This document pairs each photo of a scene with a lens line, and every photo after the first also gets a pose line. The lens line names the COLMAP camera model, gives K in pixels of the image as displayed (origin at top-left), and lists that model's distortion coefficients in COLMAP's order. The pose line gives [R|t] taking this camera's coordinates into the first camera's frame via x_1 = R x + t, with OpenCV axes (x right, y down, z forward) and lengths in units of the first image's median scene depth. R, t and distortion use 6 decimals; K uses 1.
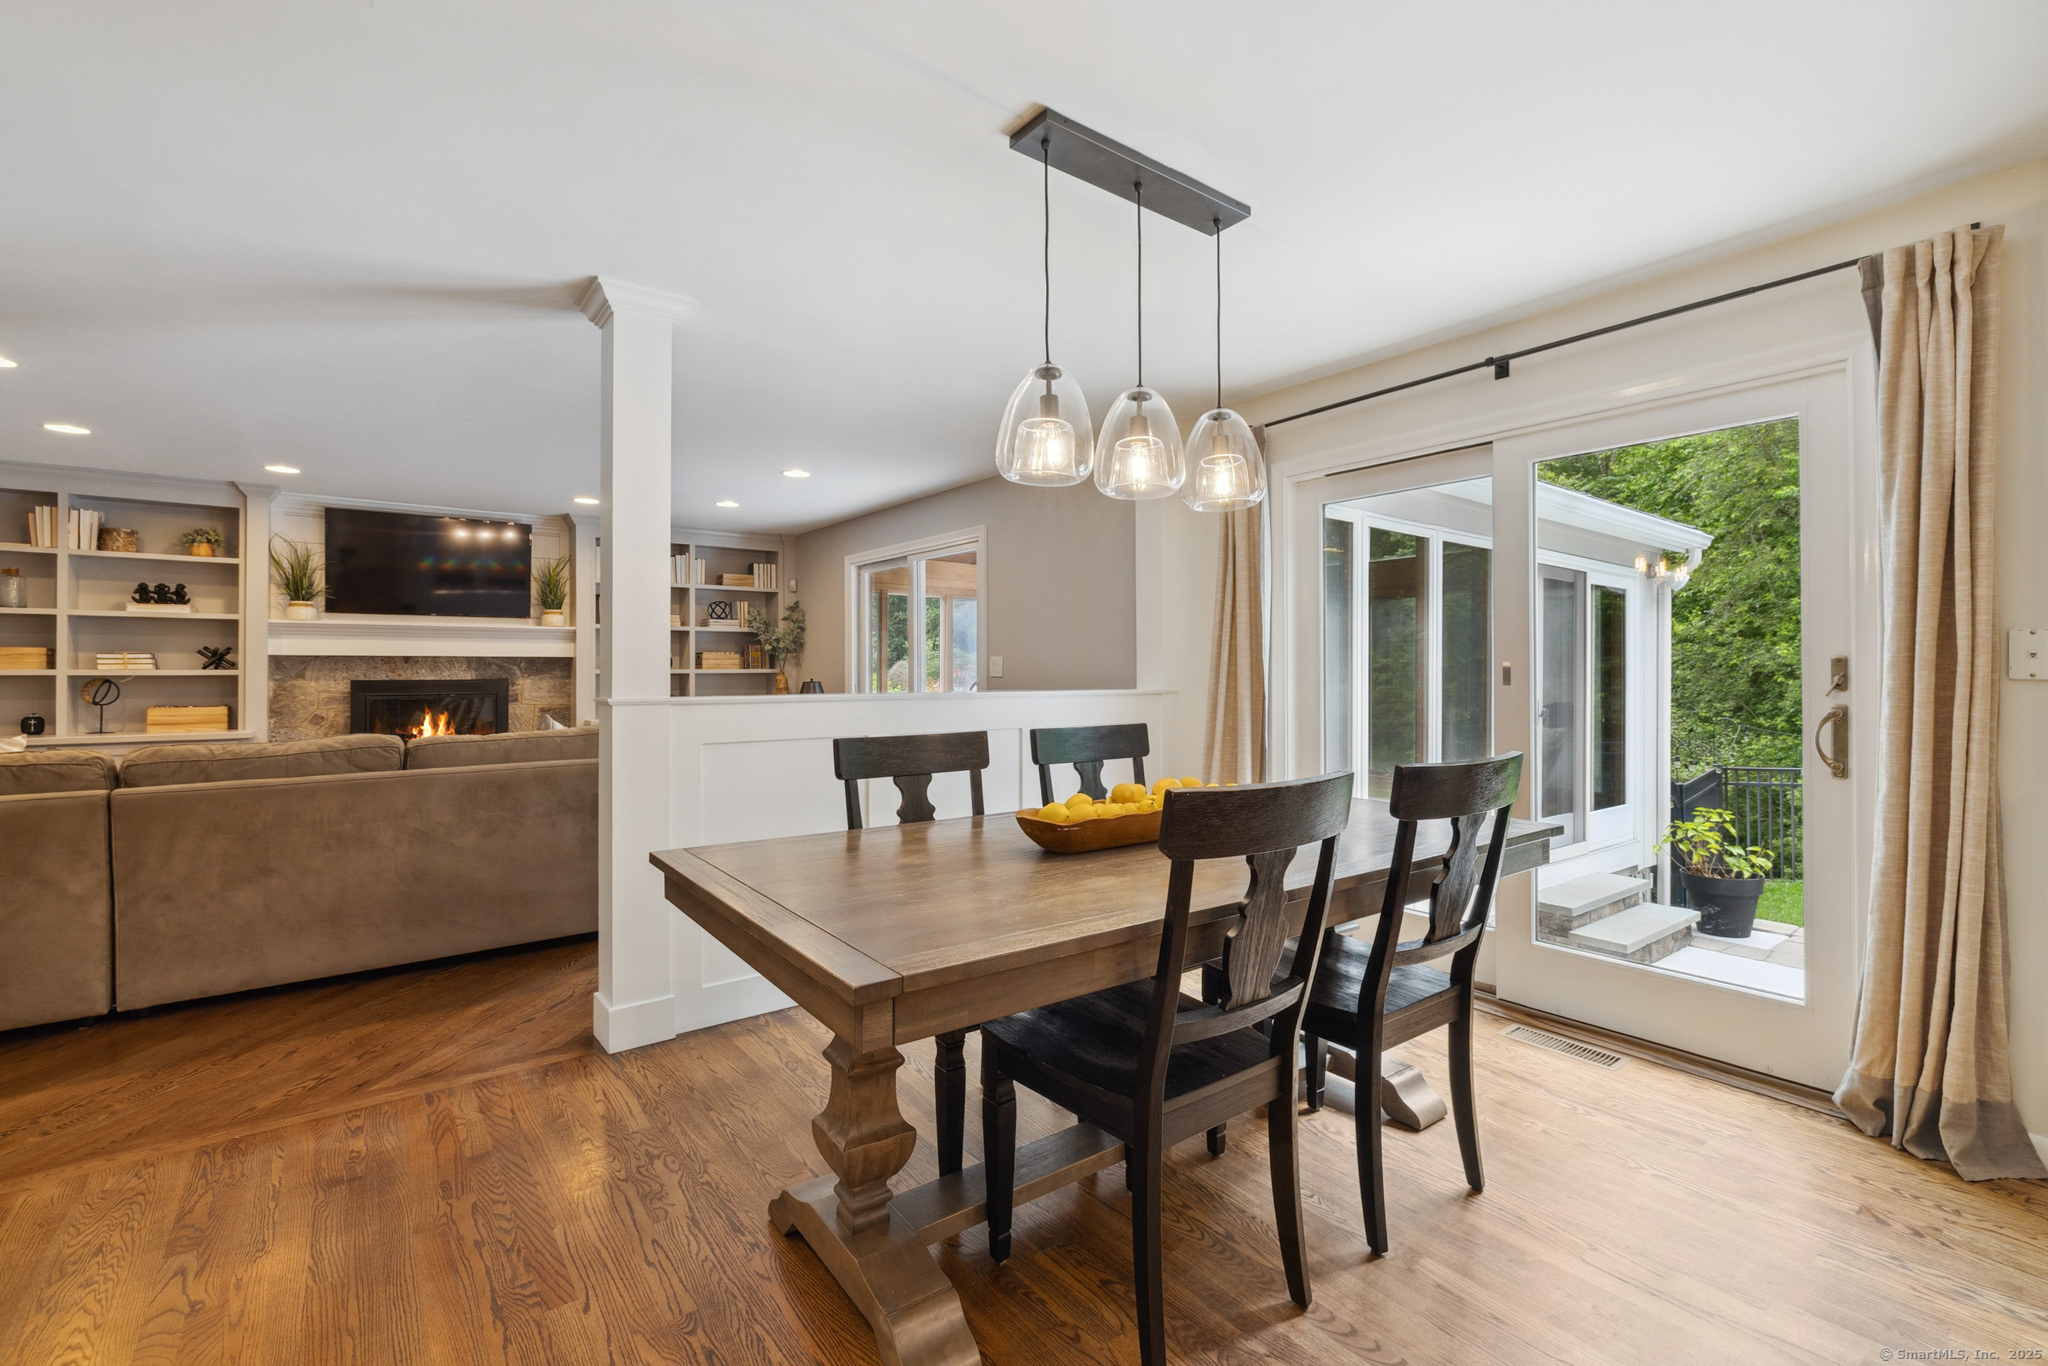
lens RADIAL K [[891.1, 0, 1018.0], [0, 891.1, 666.4], [0, 0, 1]] dist [0.000825, -0.000356]
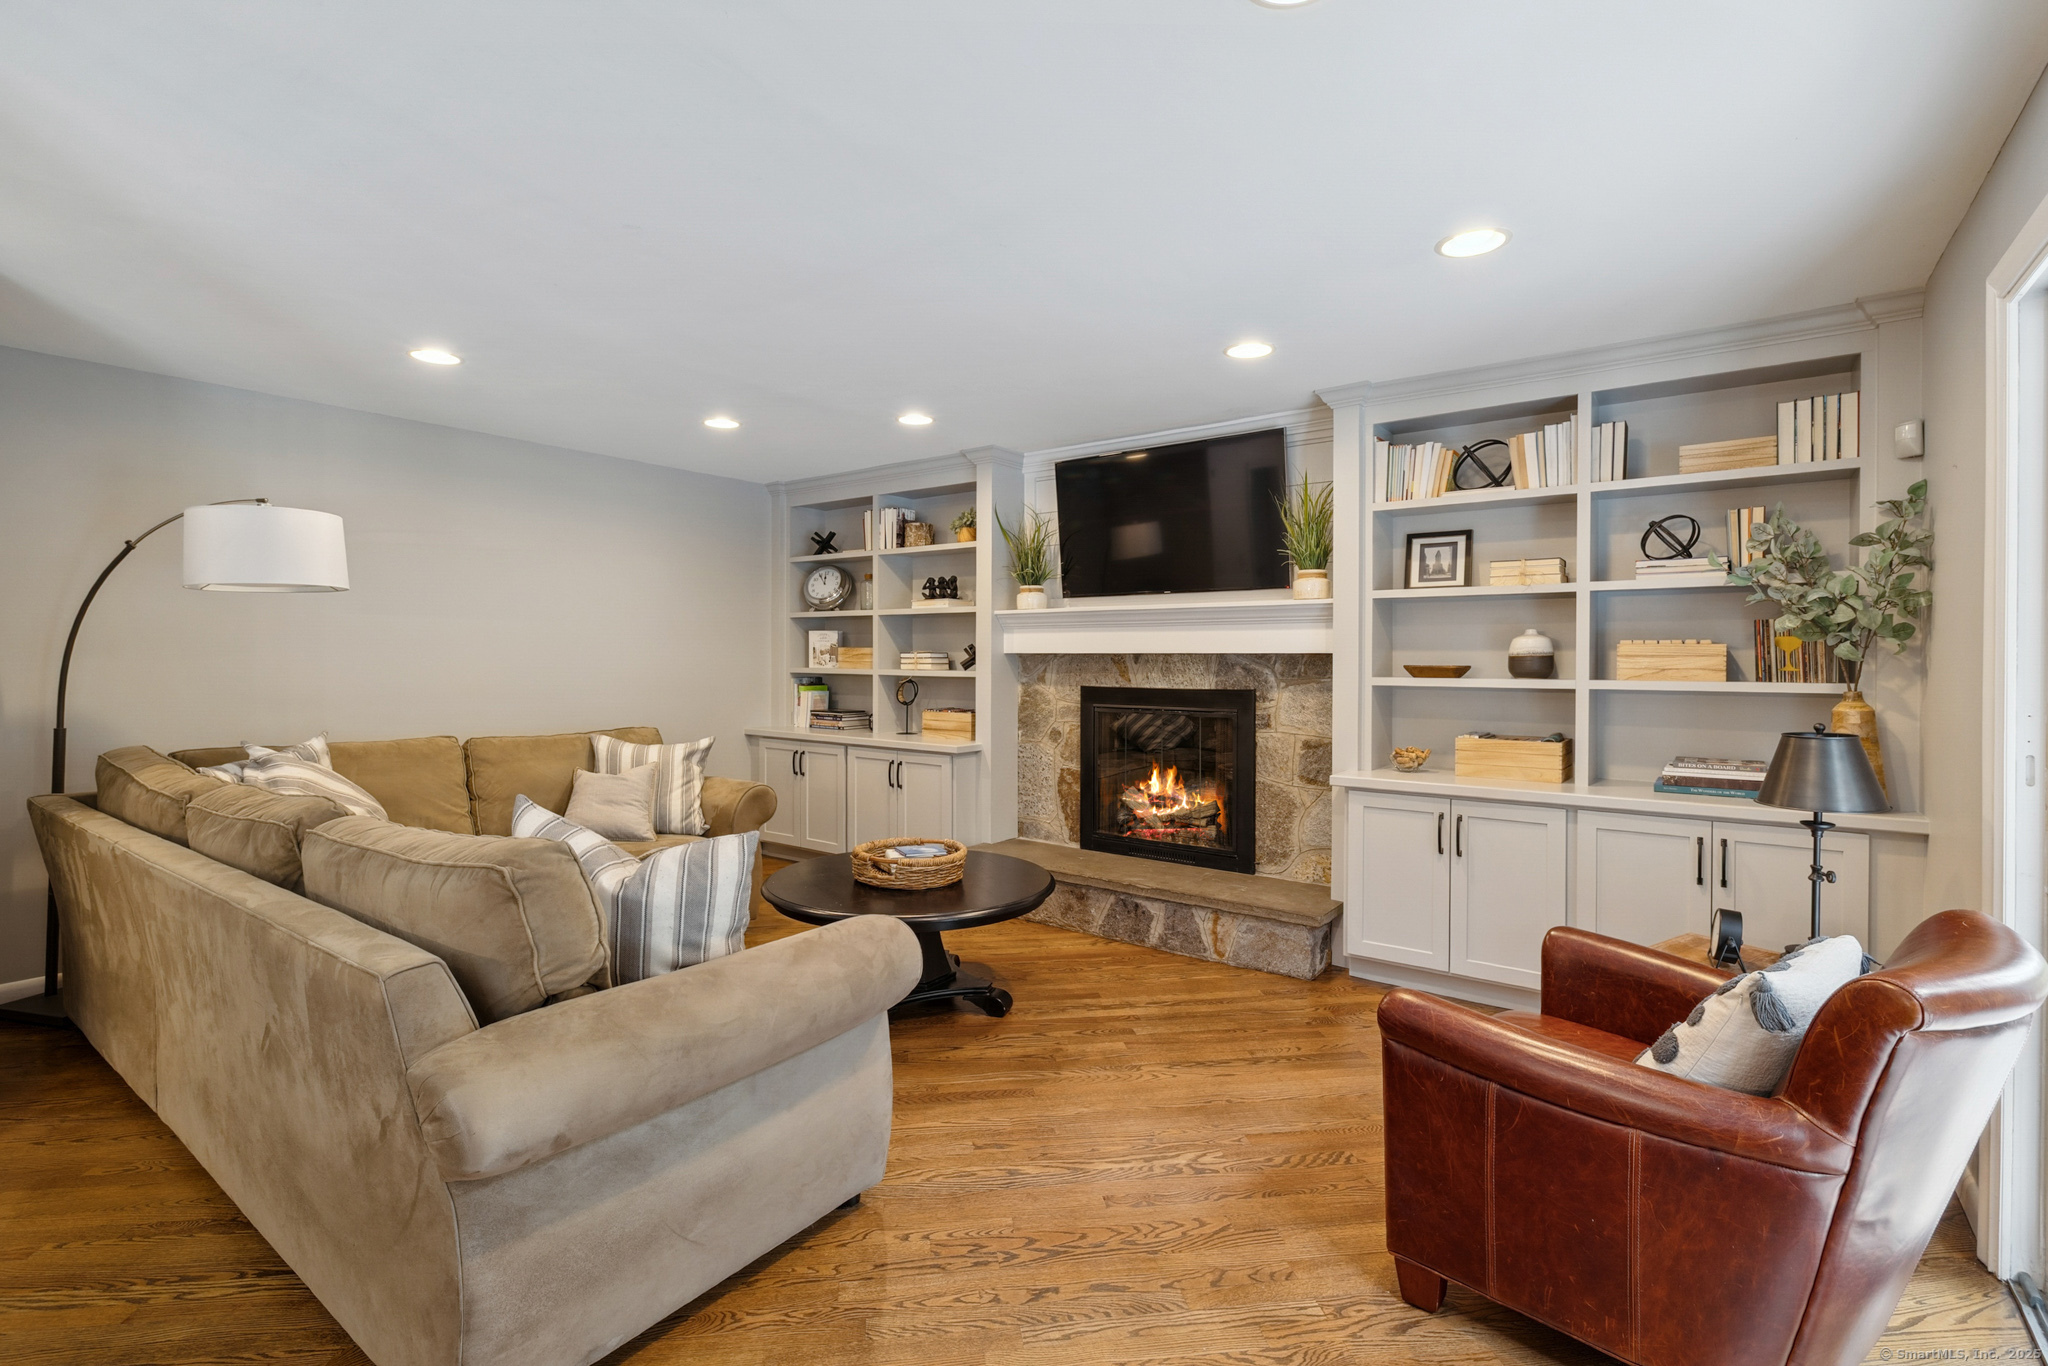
lens RADIAL K [[947.2, 0, 1013.8], [0, 947.2, 664.9], [0, 0, 1]] dist [0.002722, 0.001725]
pose [[0.262883, 0.011307, -0.964762, 0.010923], [0.001277, 0.999926, 0.012067, -0.013132], [0.964827, -0.004404, 0.262849, 0.803824]]
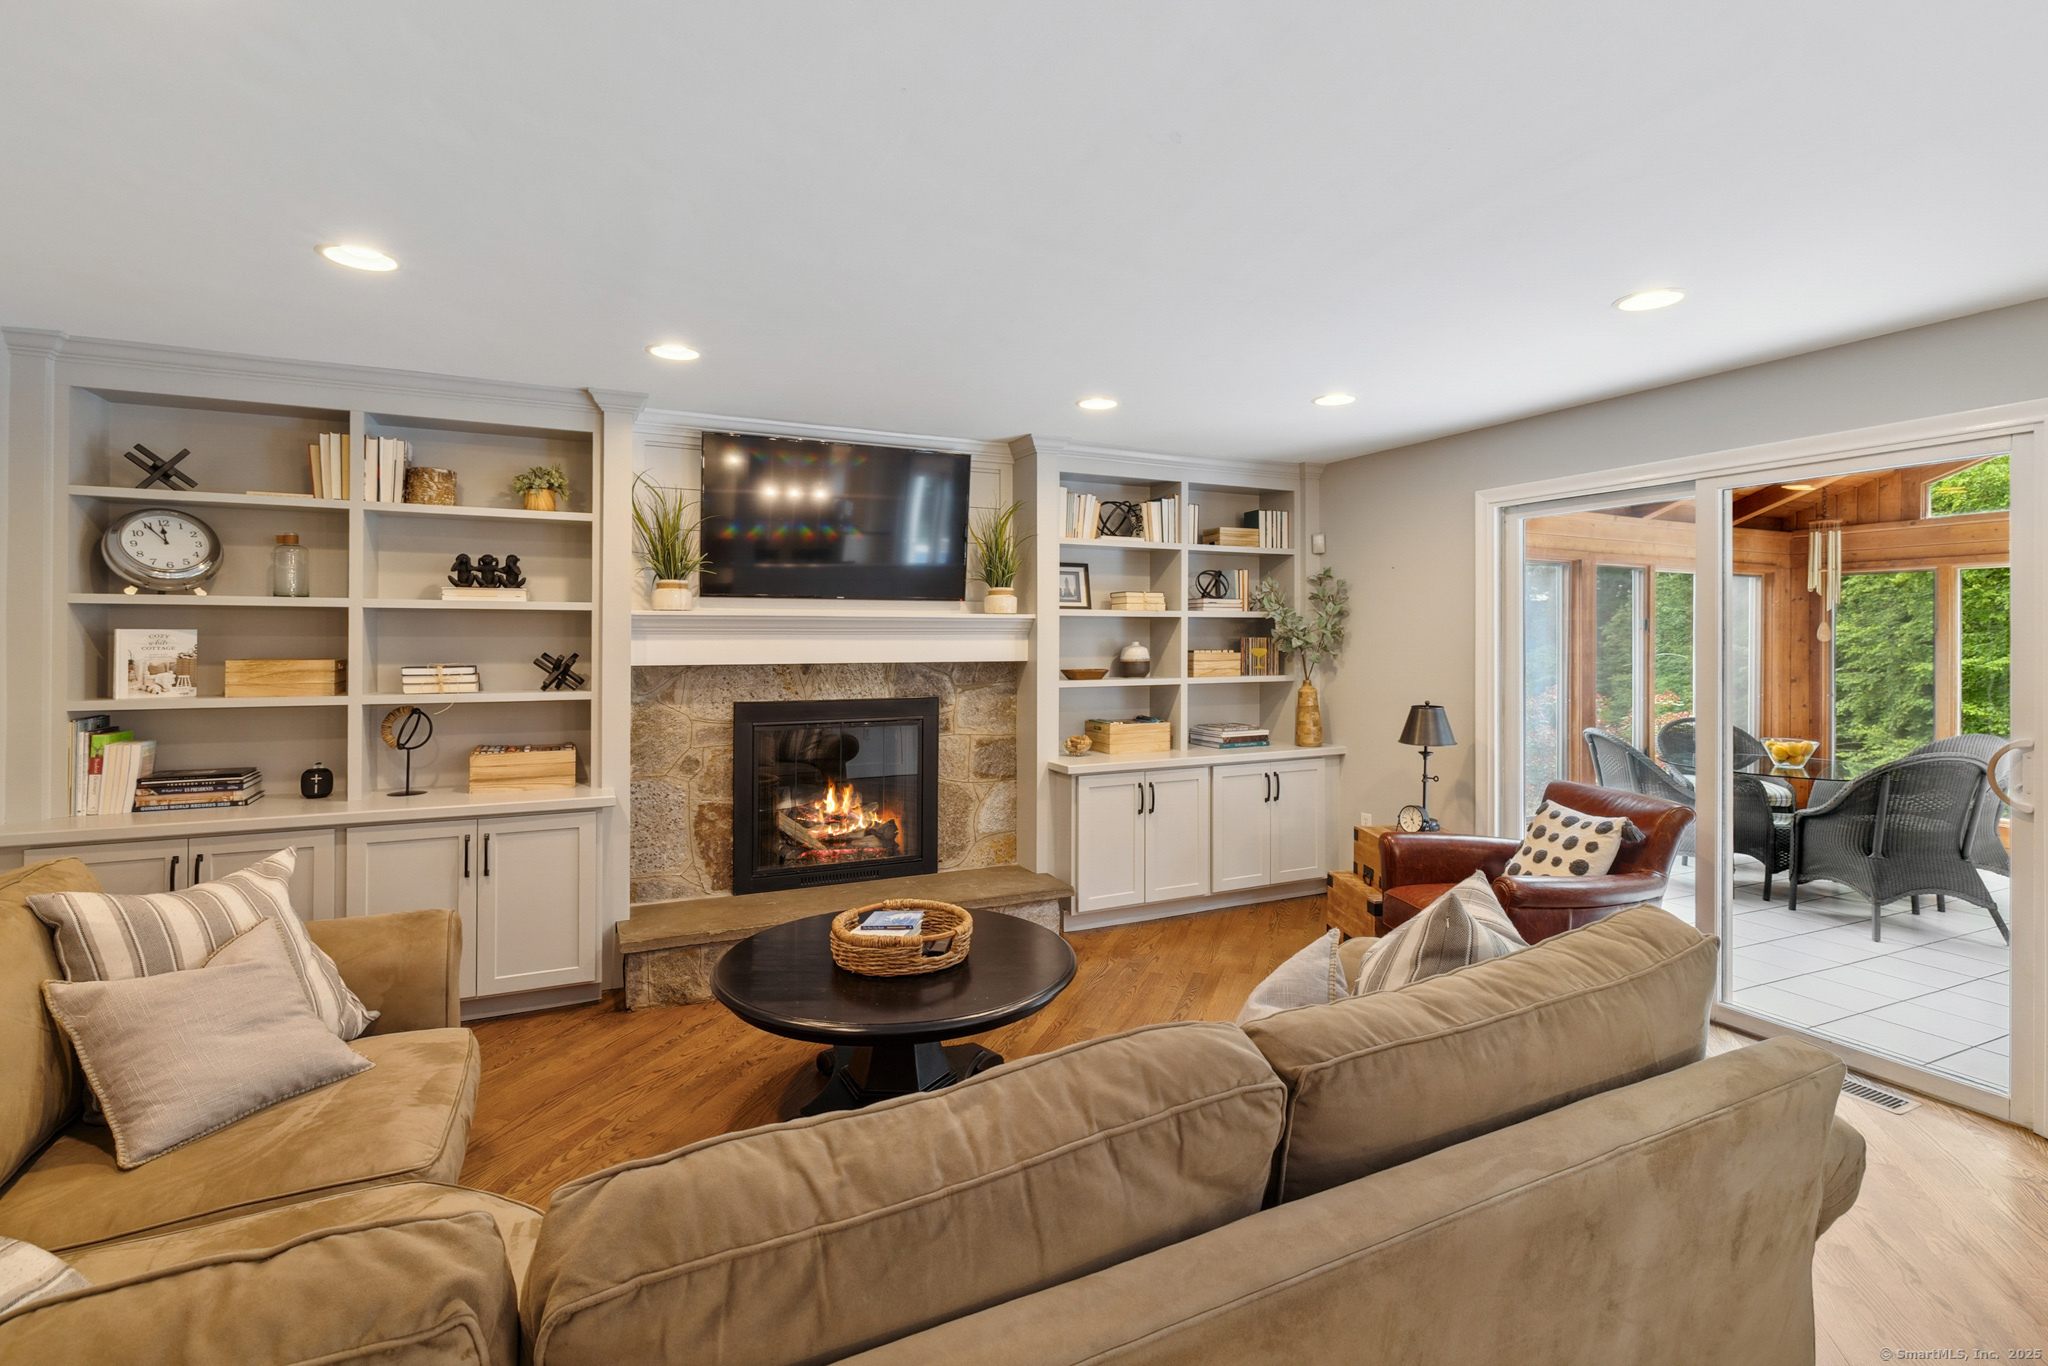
lens RADIAL K [[947.2, 0, 1022.2], [0, 947.2, 634.7], [0, 0, 1]] dist [0.002722, 0.001725]
pose [[0.978609, 0.001264, -0.205725, -0.446509], [-0.000953, 0.999998, 0.001613, -0.037590], [0.205727, -0.001383, 0.978608, 0.415317]]
